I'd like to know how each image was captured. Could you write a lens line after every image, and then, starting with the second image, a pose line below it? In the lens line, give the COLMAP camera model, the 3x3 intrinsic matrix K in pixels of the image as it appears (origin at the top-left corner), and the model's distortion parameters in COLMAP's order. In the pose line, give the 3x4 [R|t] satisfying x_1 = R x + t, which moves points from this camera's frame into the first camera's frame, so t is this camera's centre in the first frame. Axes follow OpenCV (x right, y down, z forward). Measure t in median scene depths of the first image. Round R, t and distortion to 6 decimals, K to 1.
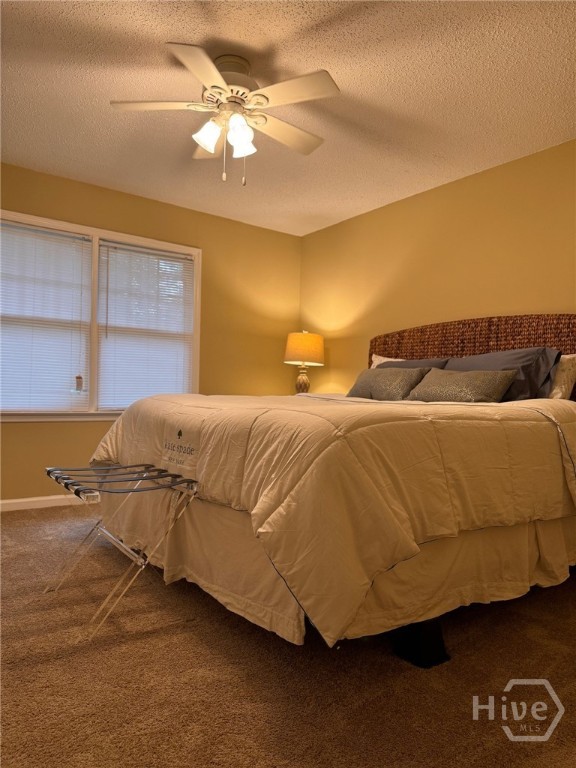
lens RADIAL K [[536.9, 0, 288.0], [0, 536.9, 384.0], [0, 0, 1]] dist [0.100245, -0.137607]
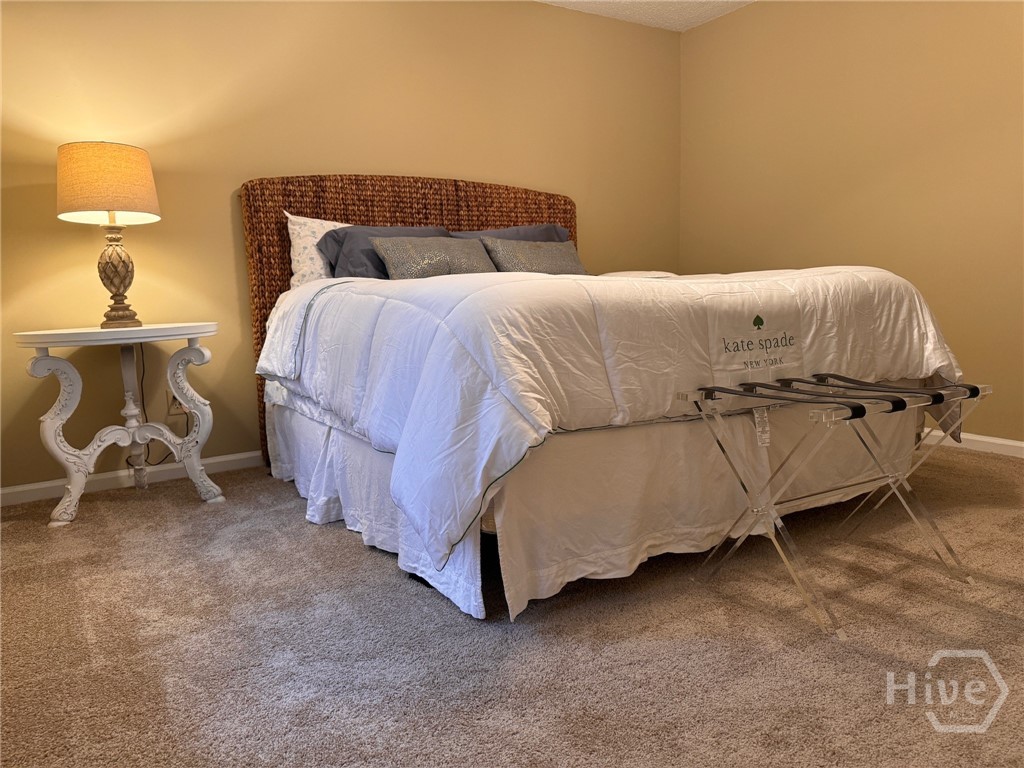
lens RADIAL K [[715.9, 0, 512.0], [0, 715.9, 384.0], [0, 0, 1]] dist [0.100245, -0.137607]
pose [[0.077708, -0.153688, 0.985059, -0.727219], [0.021972, 0.988071, 0.152424, 0.017483], [-0.996734, 0.009799, 0.080158, 0.812992]]
